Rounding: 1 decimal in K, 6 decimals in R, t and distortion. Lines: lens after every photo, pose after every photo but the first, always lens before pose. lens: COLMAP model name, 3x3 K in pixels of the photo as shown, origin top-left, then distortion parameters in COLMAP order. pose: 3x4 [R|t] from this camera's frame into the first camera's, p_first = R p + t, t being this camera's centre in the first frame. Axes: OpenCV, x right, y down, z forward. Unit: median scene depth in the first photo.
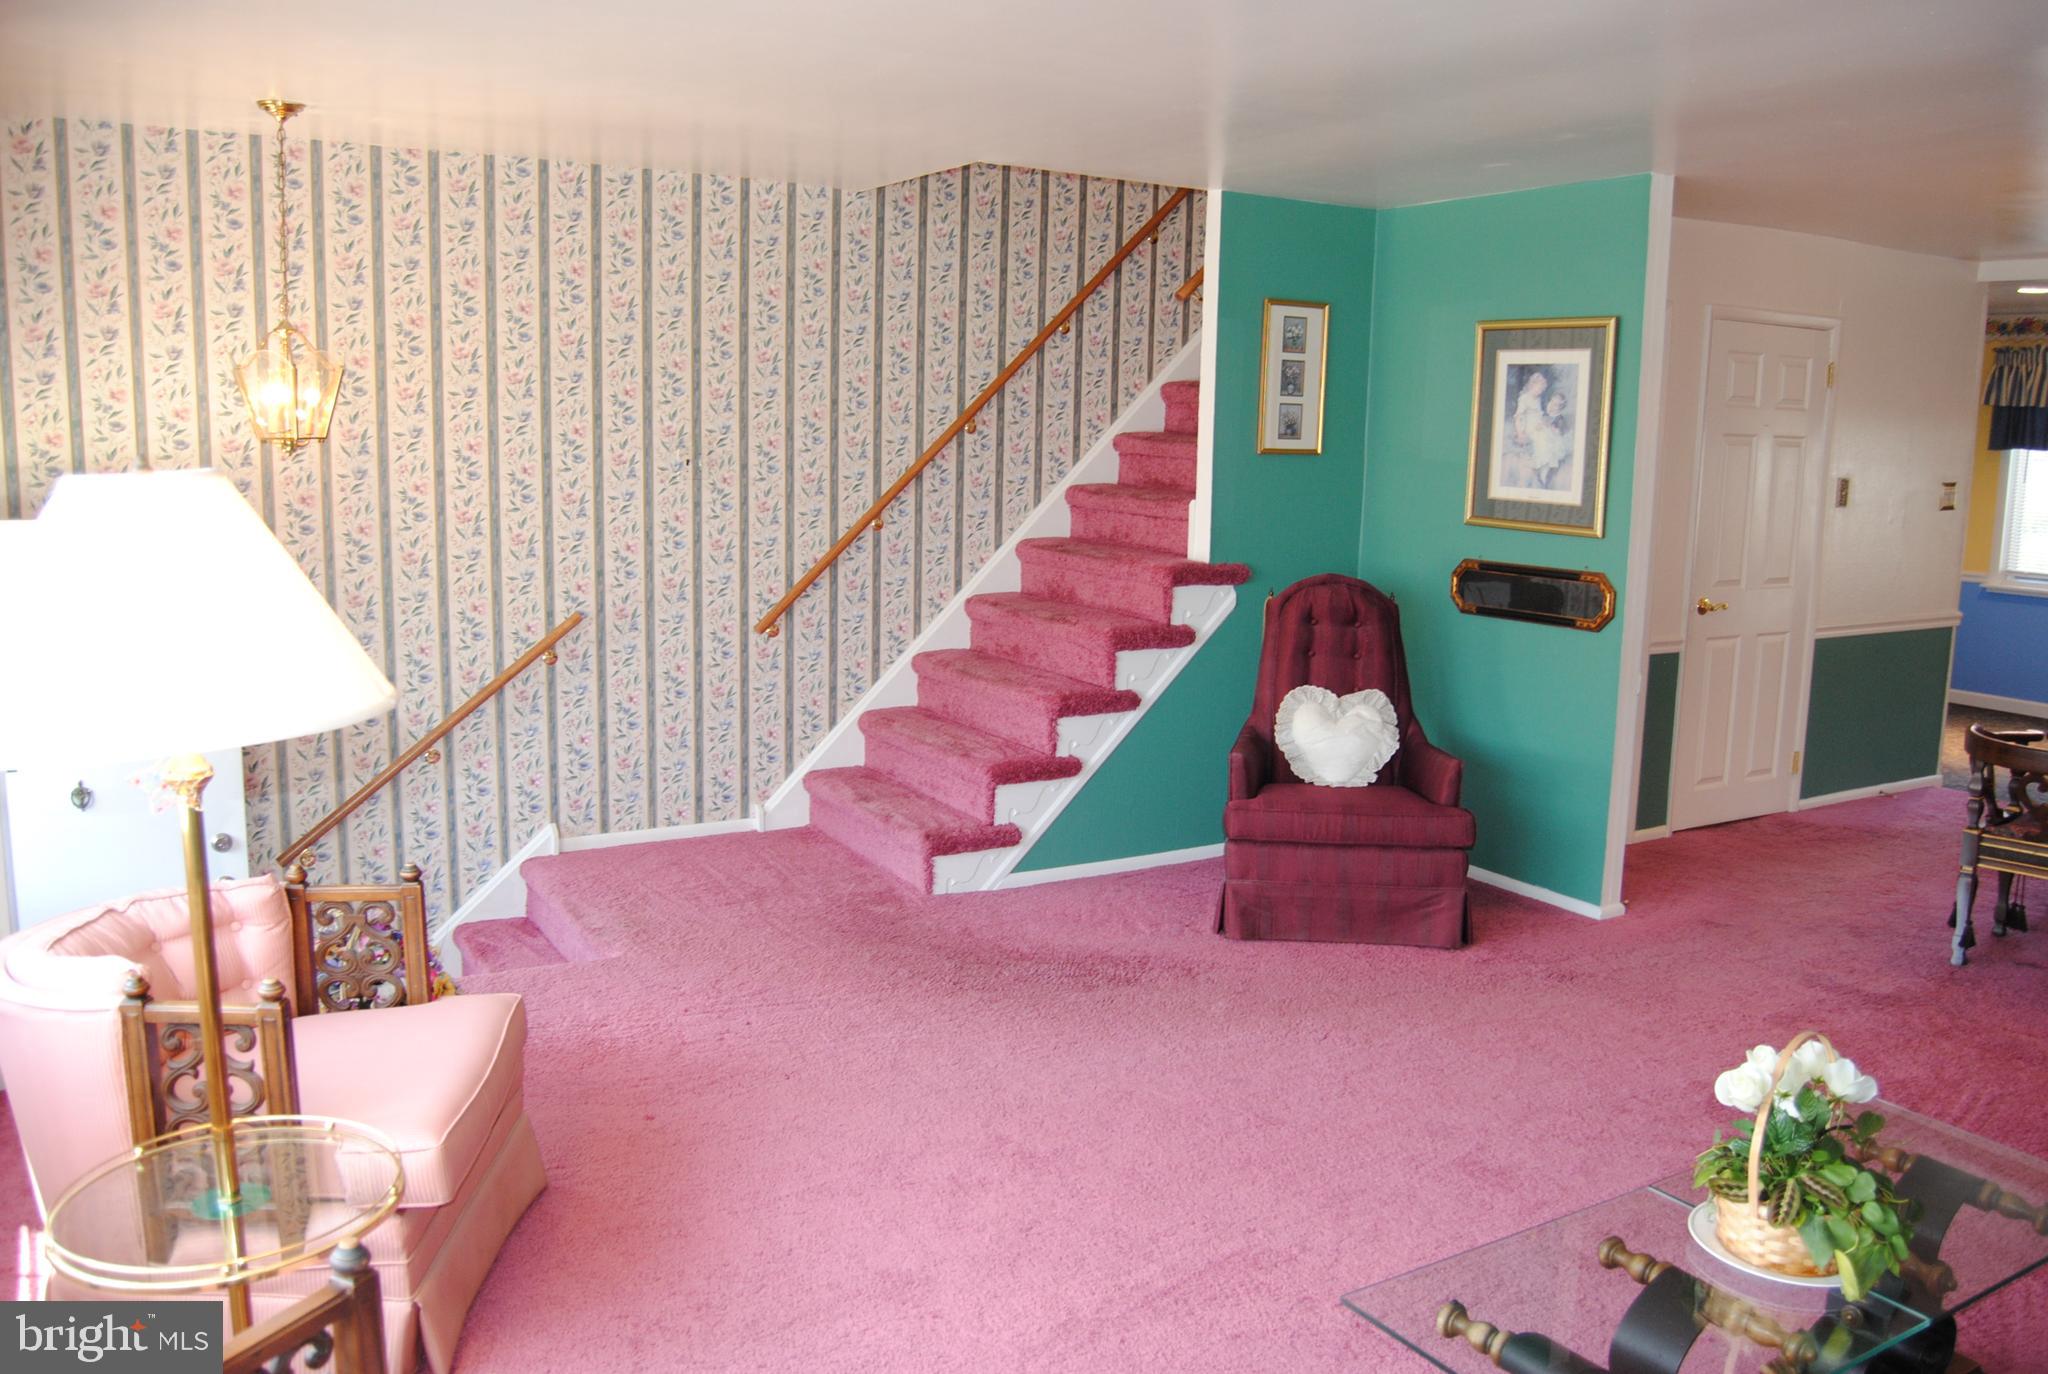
lens RADIAL K [[1587.2, 0, 1062.4], [0, 1587.2, 692.3], [0, 0, 1]] dist [-0.098835, 0.038609]
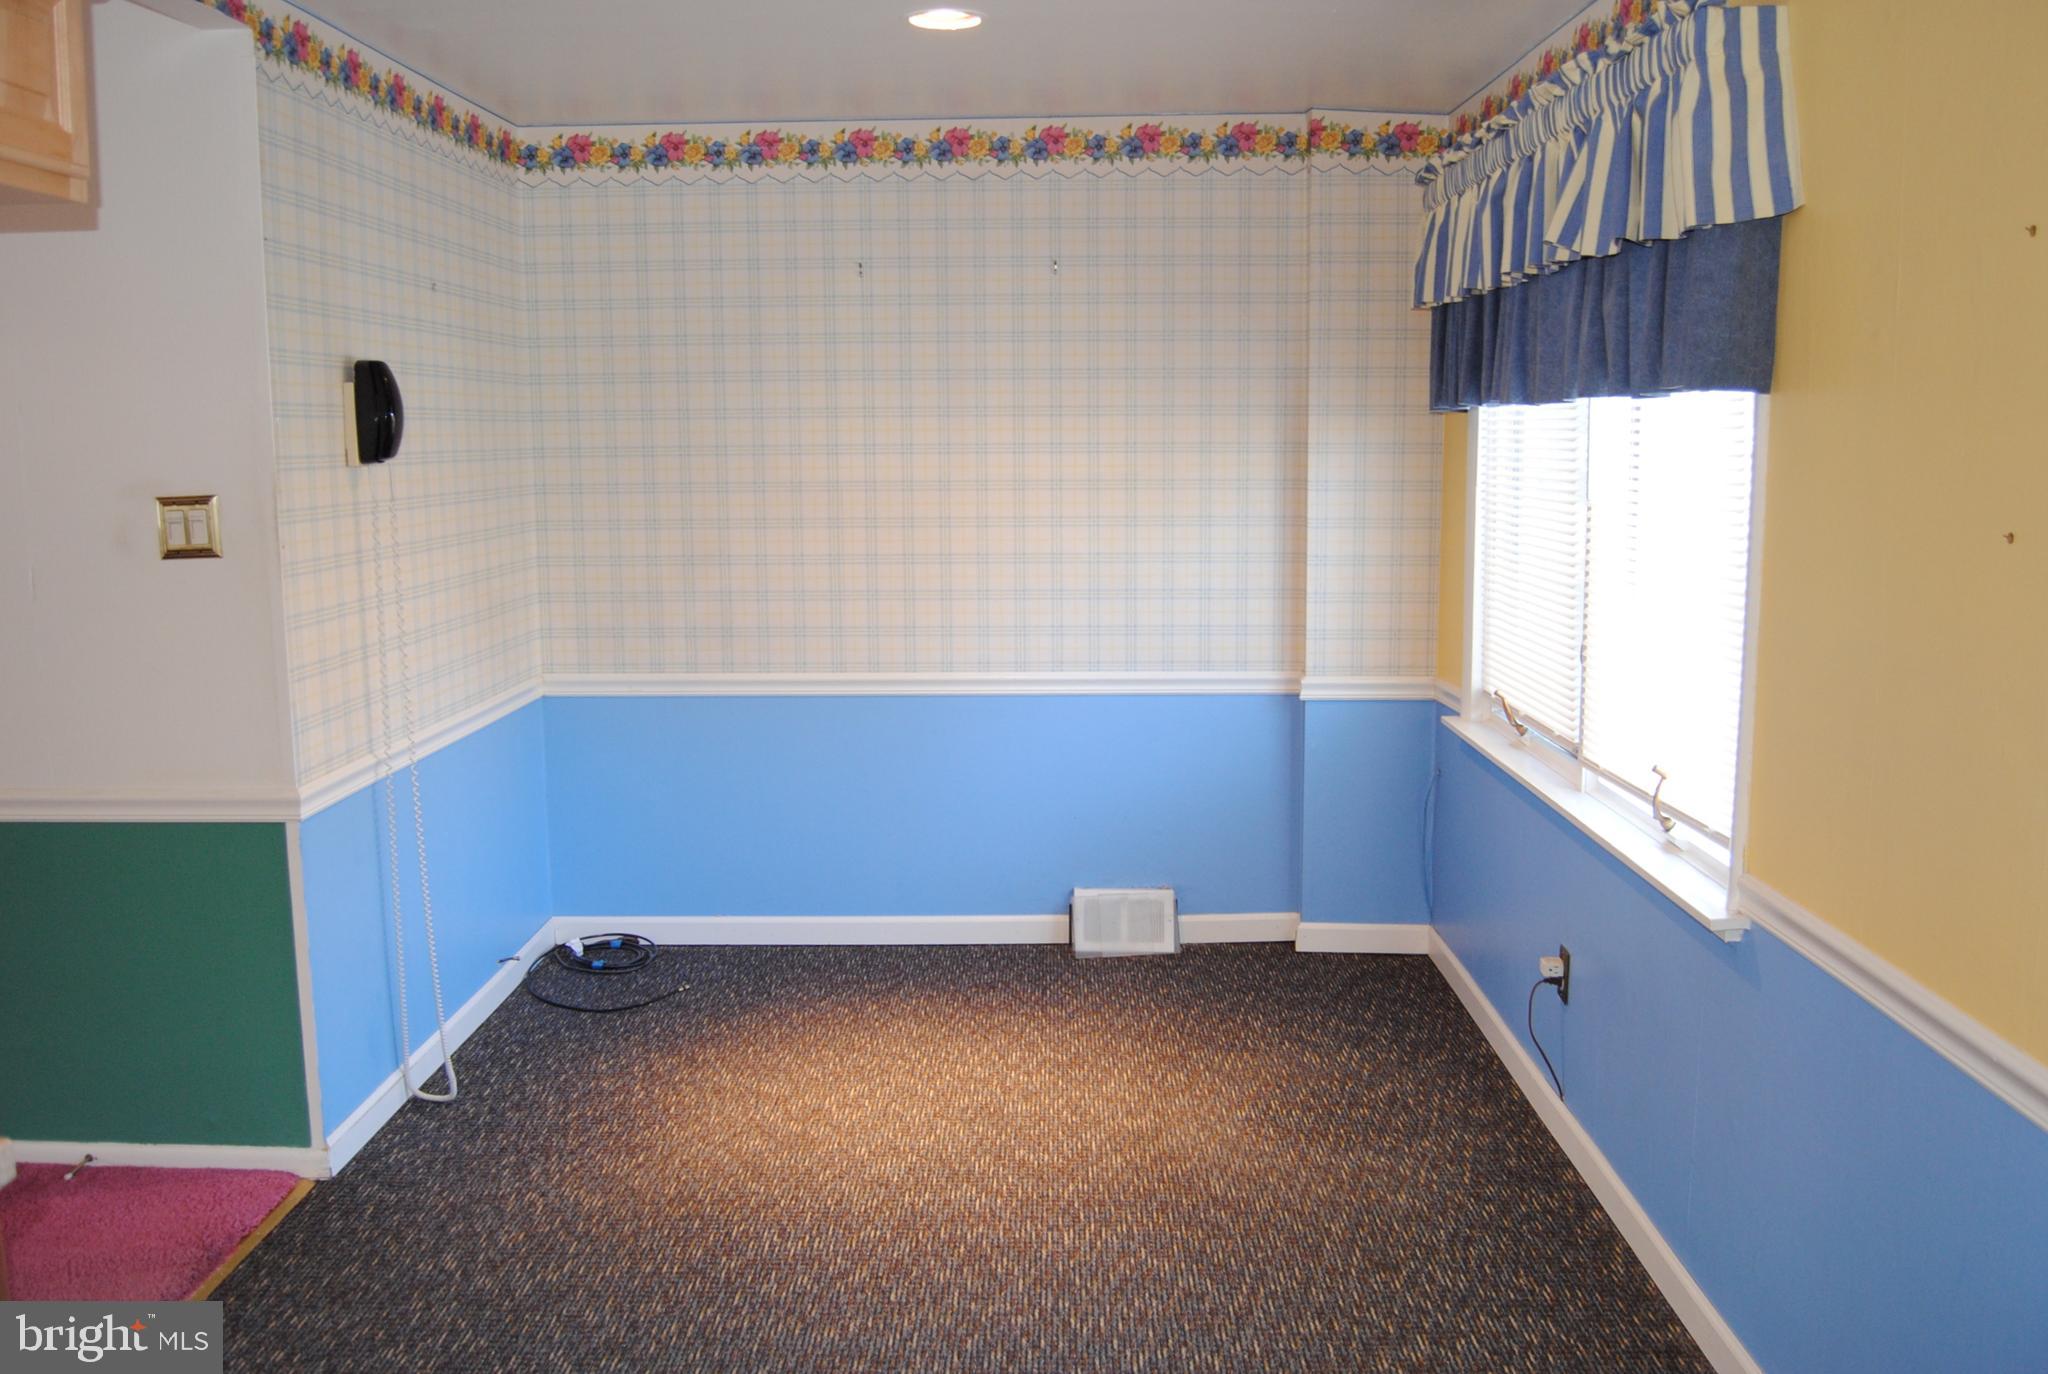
lens RADIAL K [[1658.5, 0, 1055.5], [0, 1658.5, 694.4], [0, 0, 1]] dist [-0.100375, 0.036221]
pose [[0.845096, 0.047281, -0.532520, 1.218511], [-0.060359, 0.998151, -0.007164, -0.107749], [0.531197, 0.038197, 0.846387, 0.878289]]
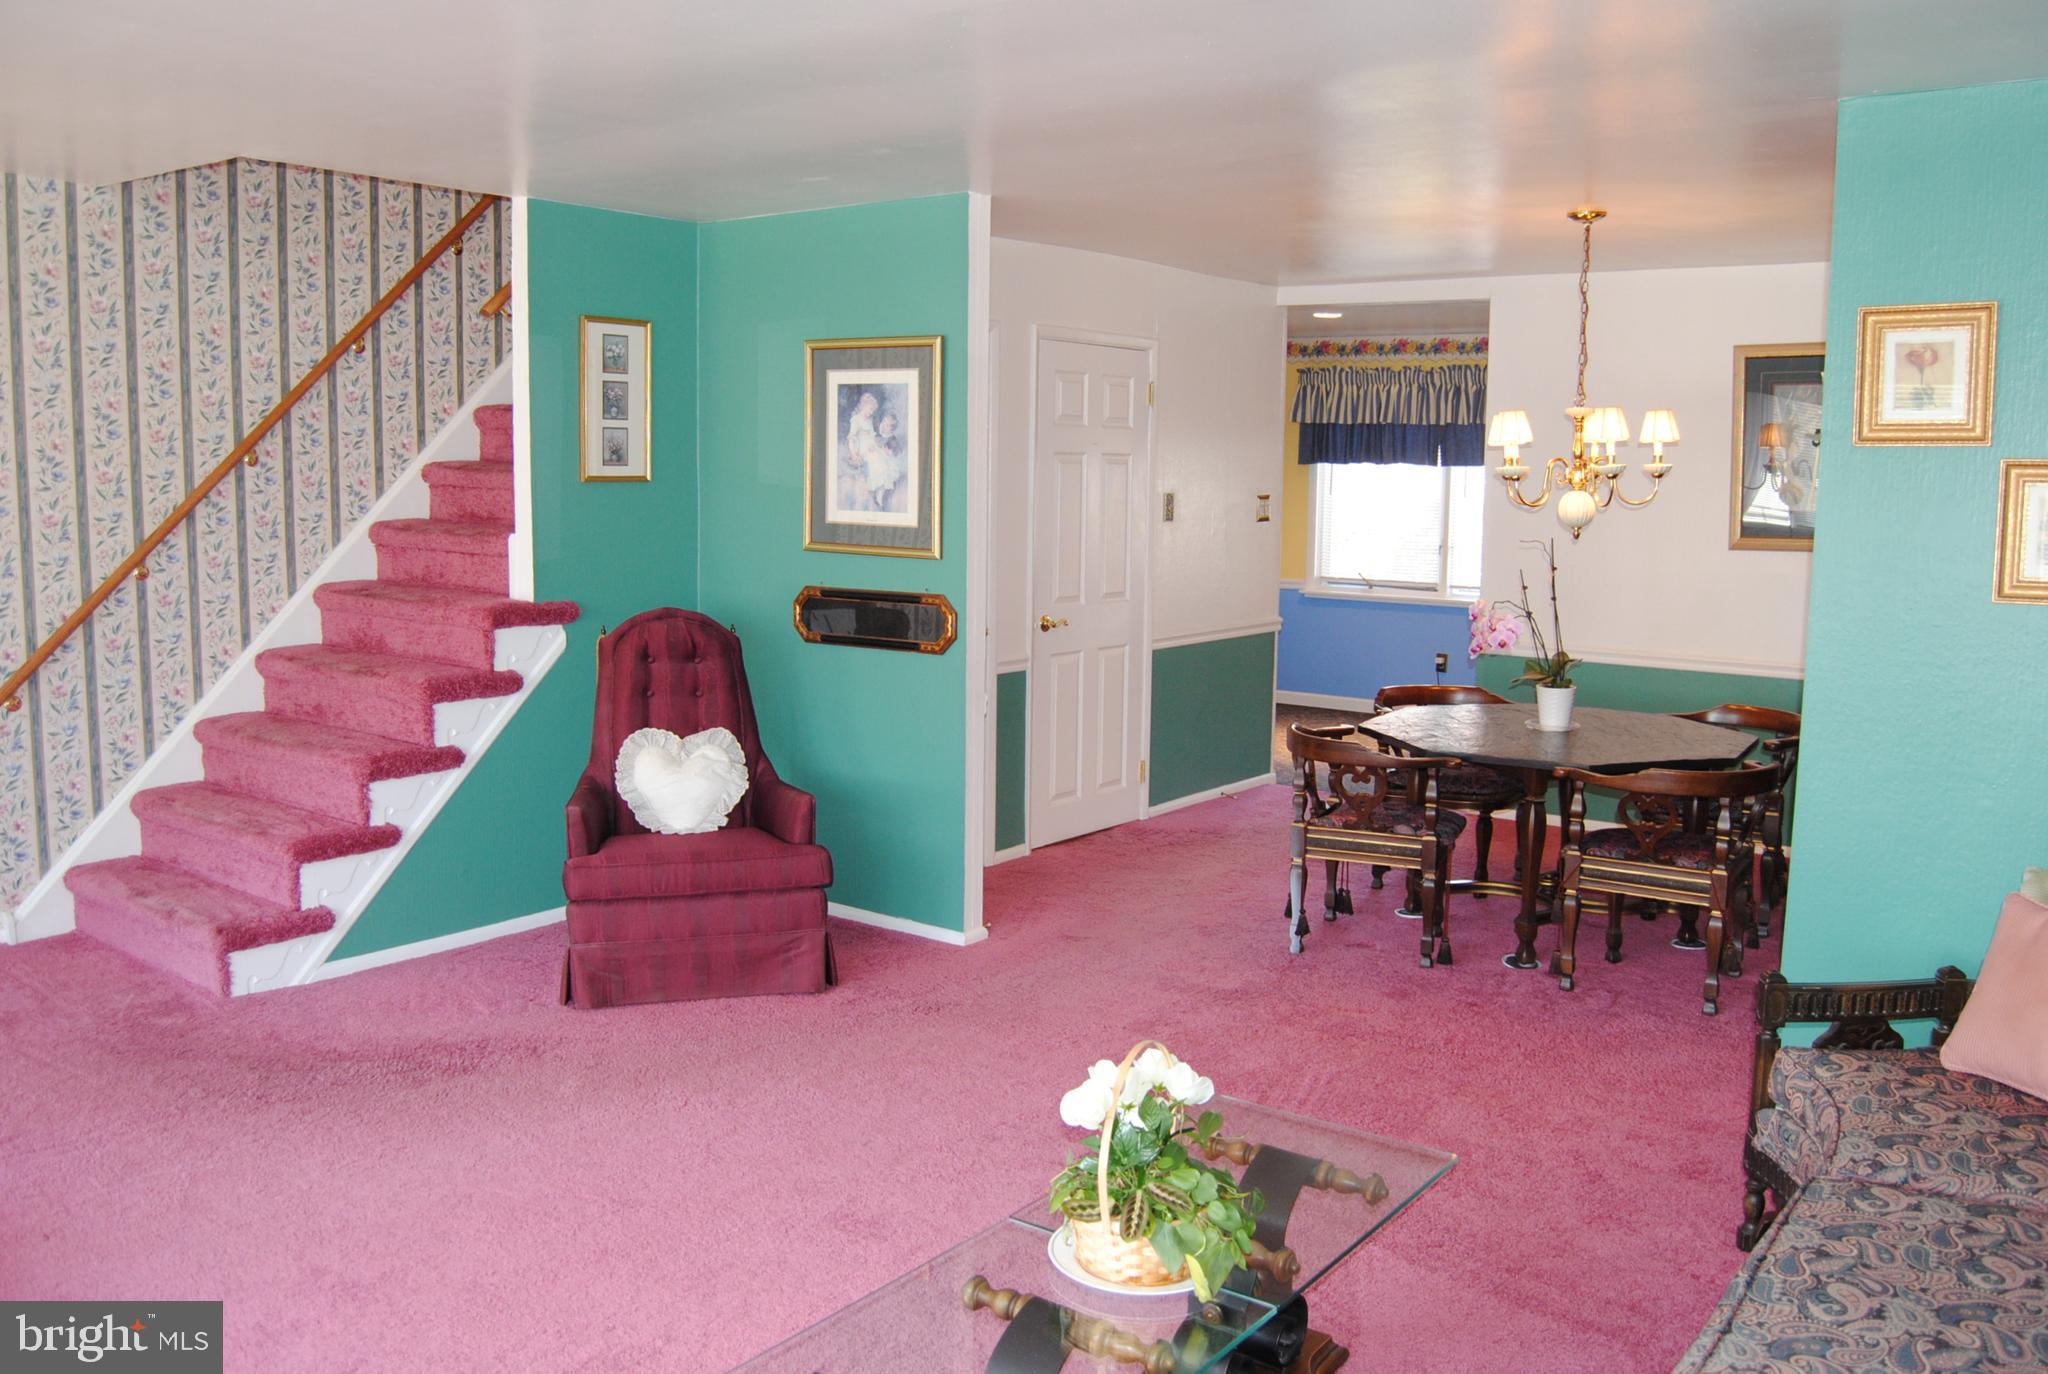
lens RADIAL K [[1658.5, 0, 1055.5], [0, 1658.5, 694.4], [0, 0, 1]] dist [-0.100375, 0.036221]
pose [[0.925765, -0.058332, 0.373573, 0.015436], [0.066436, 0.997752, -0.008842, 0.000424], [-0.372218, 0.033005, 0.927558, 0.008347]]
